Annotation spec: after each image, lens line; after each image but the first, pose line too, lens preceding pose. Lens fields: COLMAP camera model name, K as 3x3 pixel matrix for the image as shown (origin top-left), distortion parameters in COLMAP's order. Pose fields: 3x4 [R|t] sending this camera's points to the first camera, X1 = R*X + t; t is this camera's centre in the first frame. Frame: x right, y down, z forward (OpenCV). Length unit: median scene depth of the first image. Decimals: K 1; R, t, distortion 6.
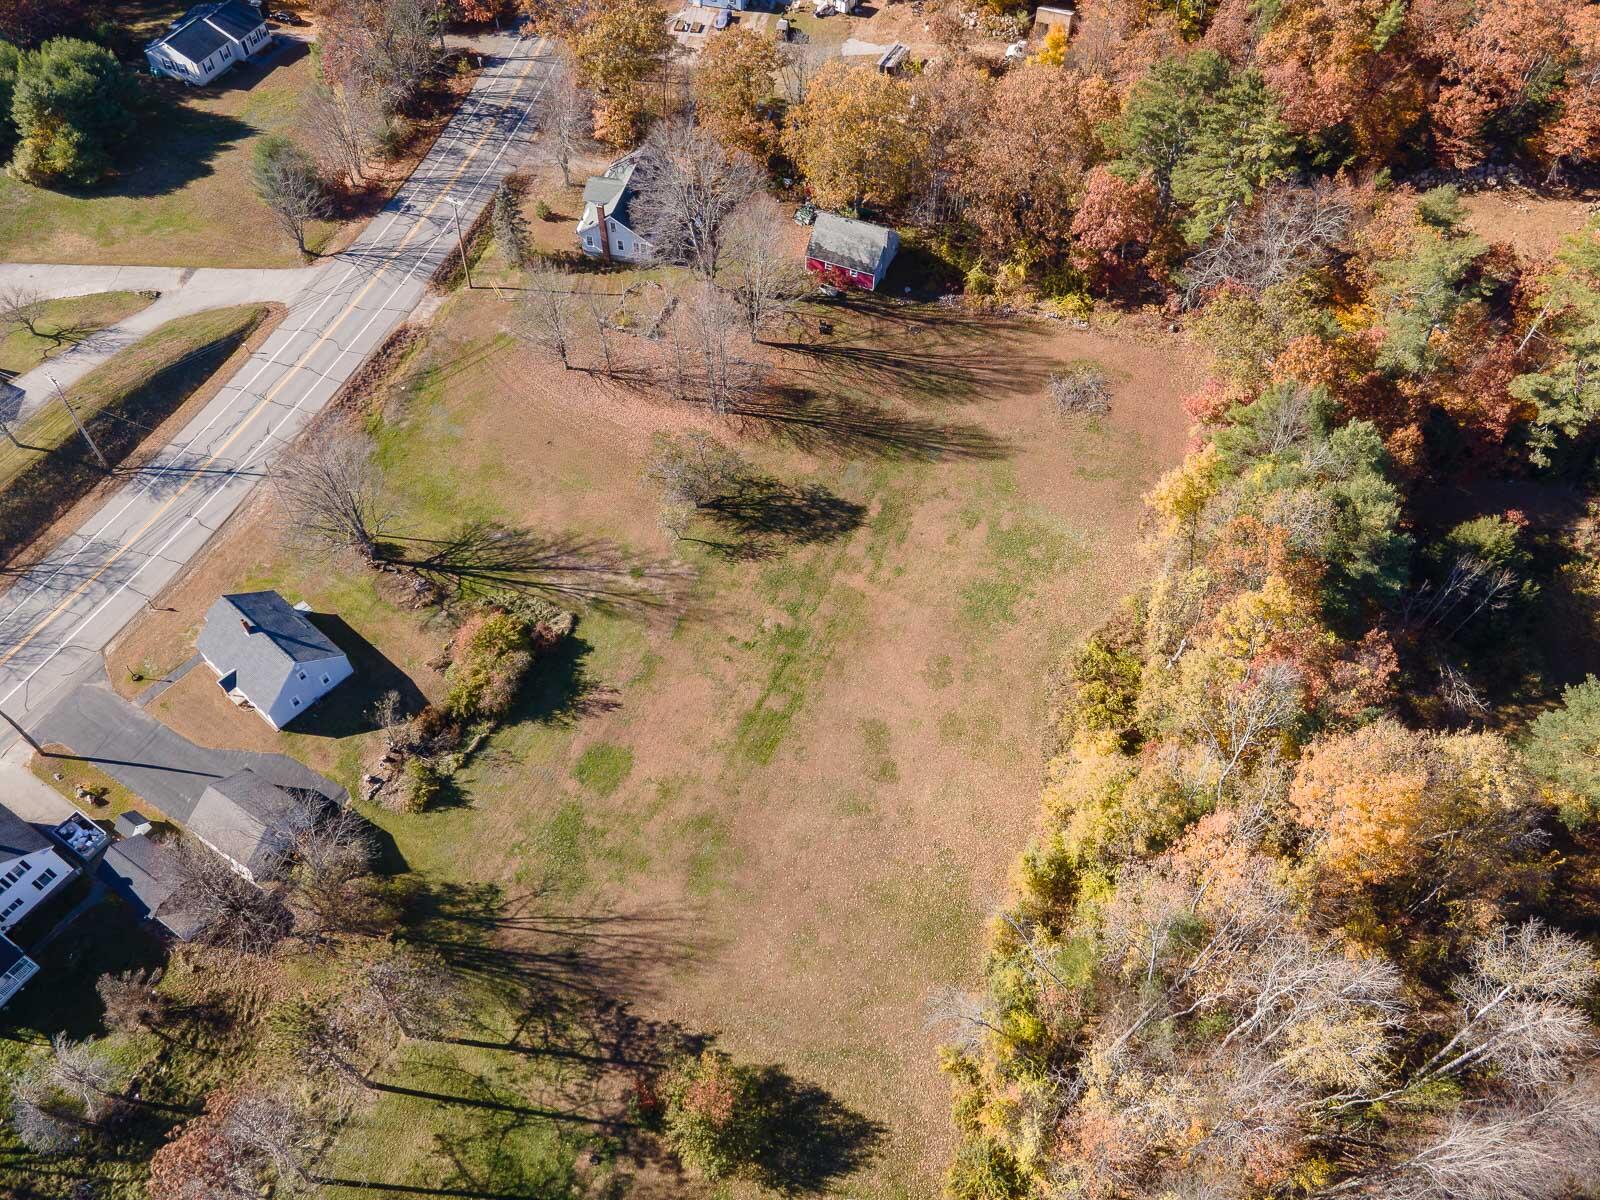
lens RADIAL K [[1139.6, 0, 783.1], [0, 1139.6, 586.0], [0, 0, 1]] dist [-0.002267, 0.009986]
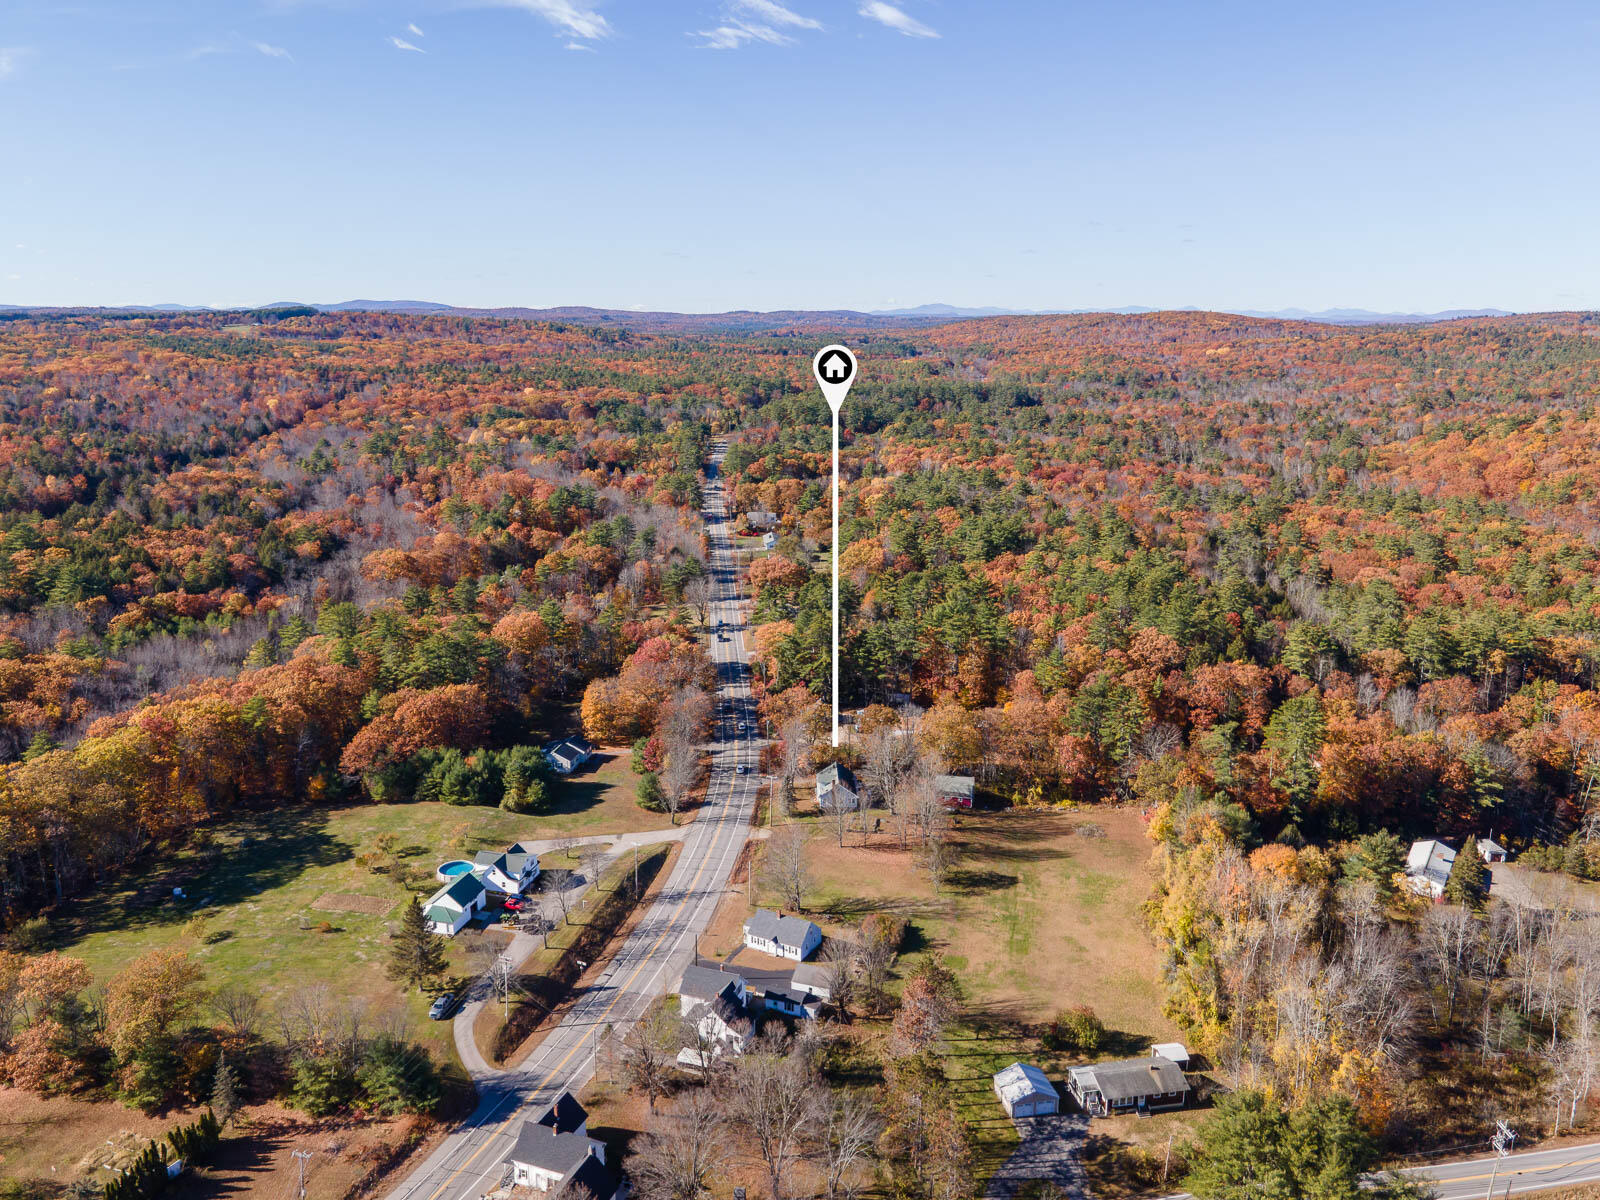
lens RADIAL K [[1139.6, 0, 806.9], [0, 1139.6, 596.0], [0, 0, 1]] dist [-0.002267, 0.009986]
pose [[0.976906, -0.056991, 0.205929, -0.631501], [0.177808, 0.751274, -0.635588, 0.722544], [-0.118487, 0.657525, 0.744058, -0.733722]]
